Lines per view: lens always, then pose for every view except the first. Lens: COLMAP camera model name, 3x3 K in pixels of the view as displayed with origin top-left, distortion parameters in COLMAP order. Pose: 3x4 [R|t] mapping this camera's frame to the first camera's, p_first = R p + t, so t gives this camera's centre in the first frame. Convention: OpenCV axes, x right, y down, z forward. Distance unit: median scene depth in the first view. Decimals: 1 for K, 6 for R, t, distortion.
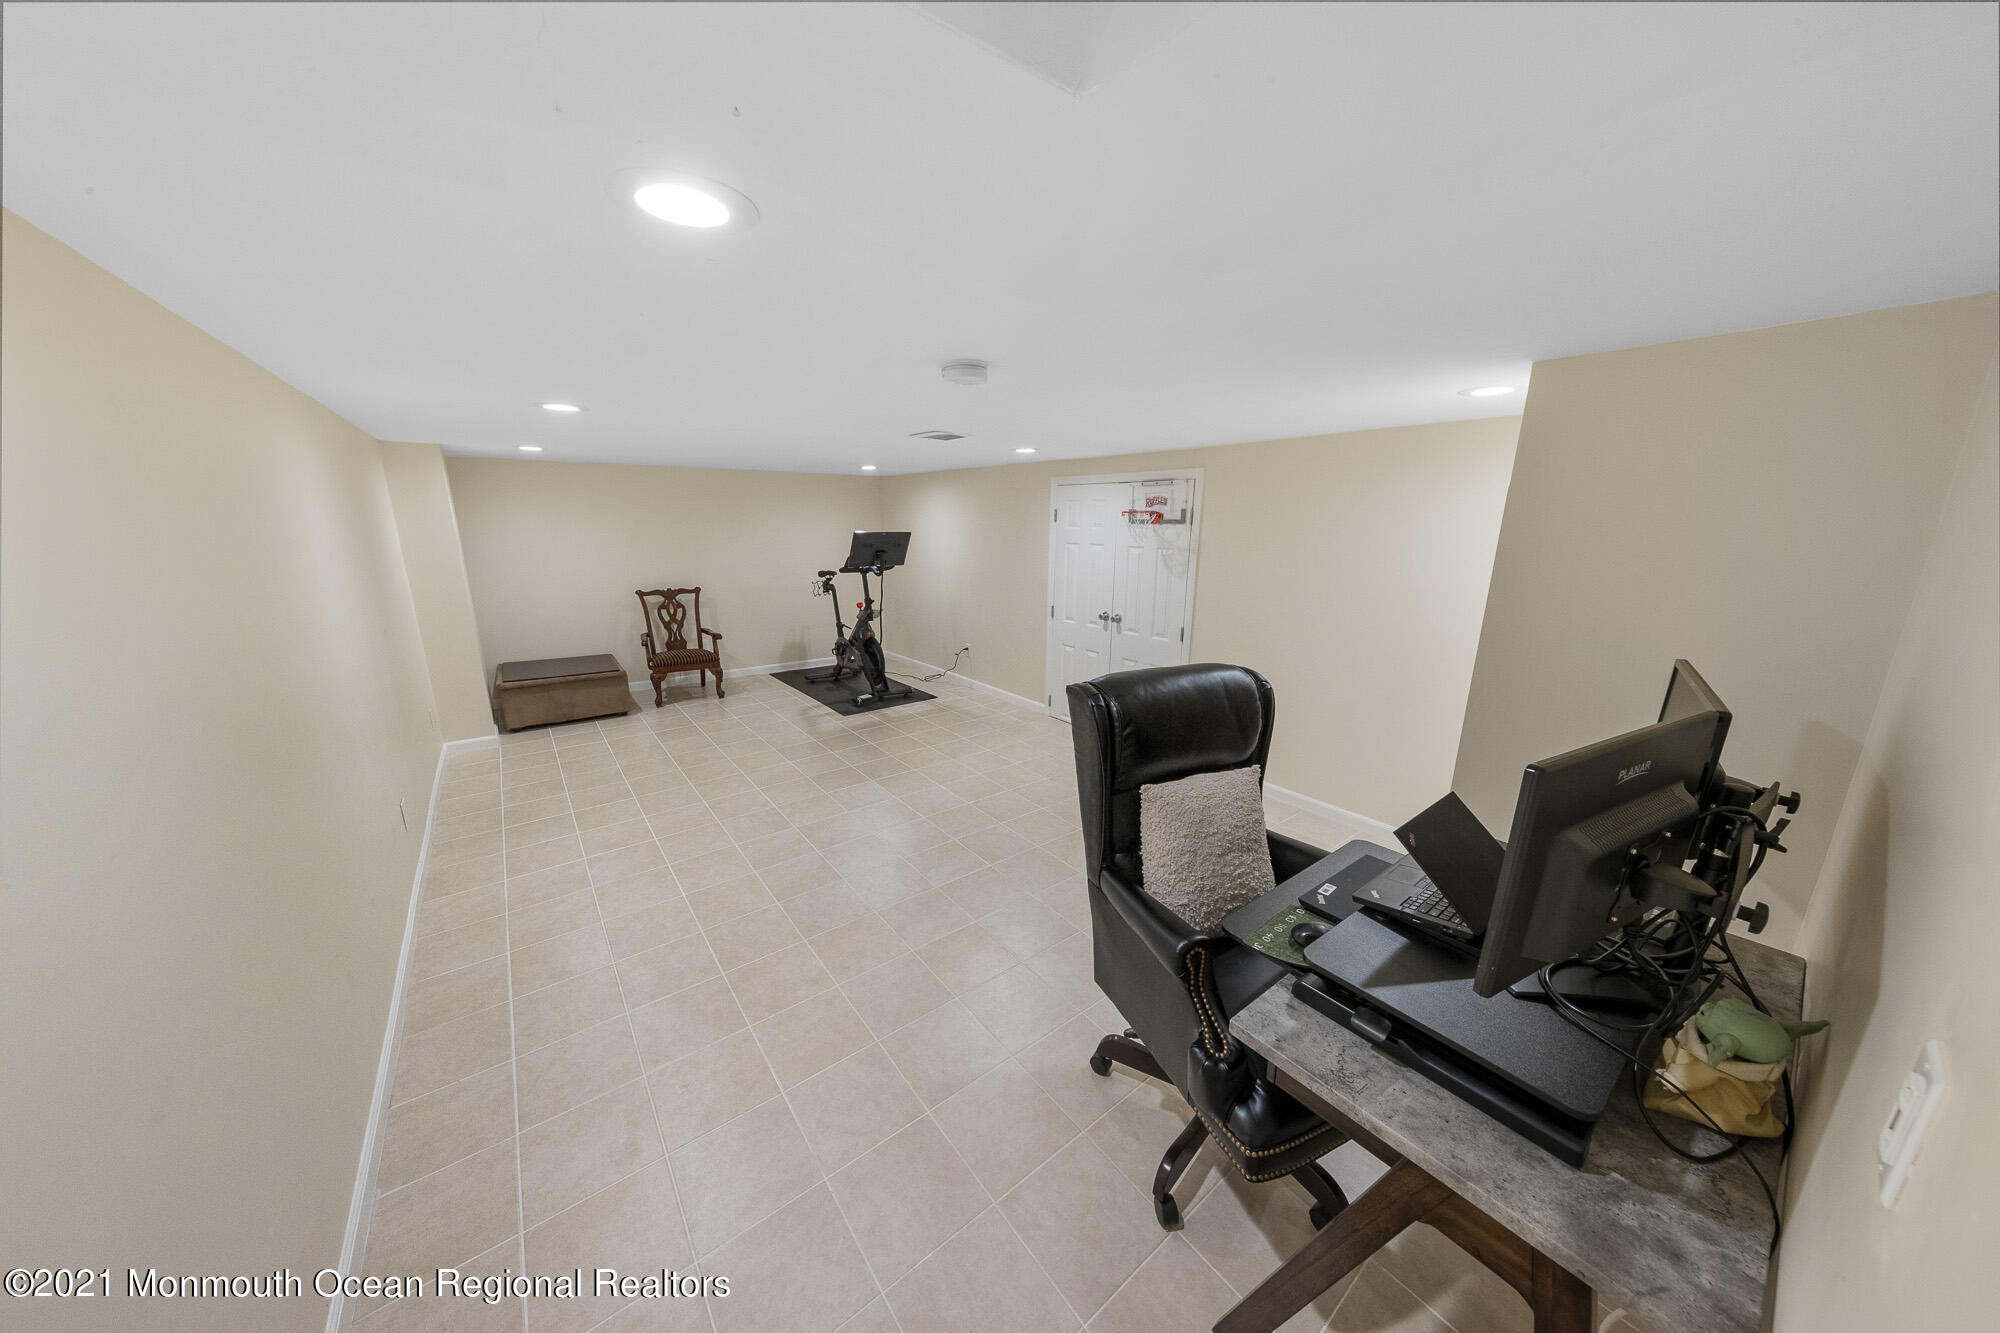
lens RADIAL K [[634.2, 0, 996.3], [0, 634.2, 673.5], [0, 0, 1]] dist [0.003264, -0.001023]
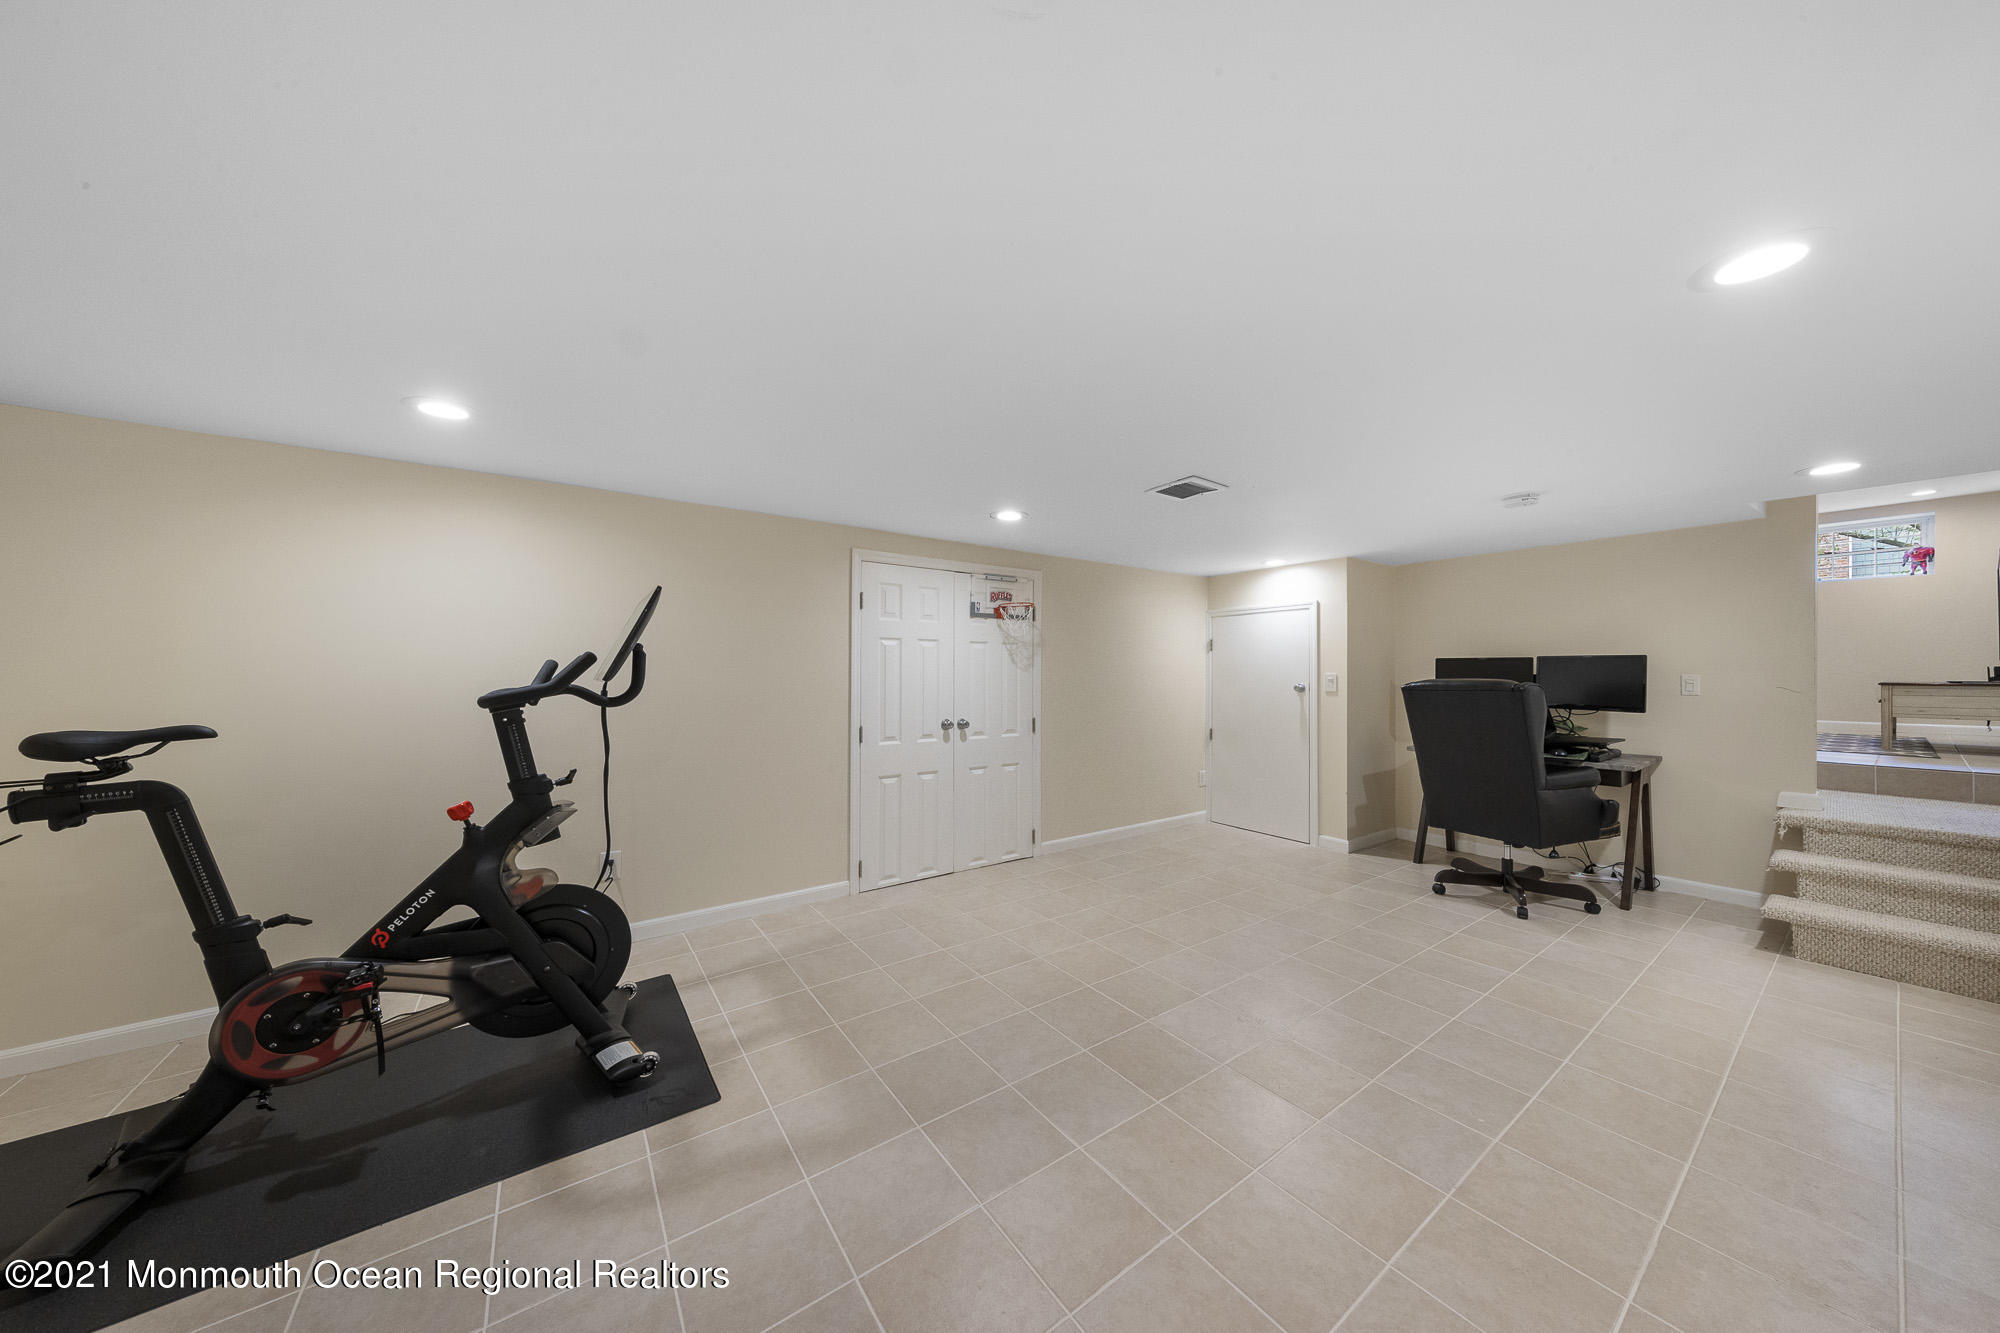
lens RADIAL K [[634.2, 0, 998.4], [0, 634.2, 672.5], [0, 0, 1]] dist [0.003264, -0.001023]
pose [[0.029755, -0.003668, 0.999550, -0.667584], [0.238613, 0.971108, -0.003539, -0.139748], [-0.970659, 0.238611, 0.029771, 0.910643]]
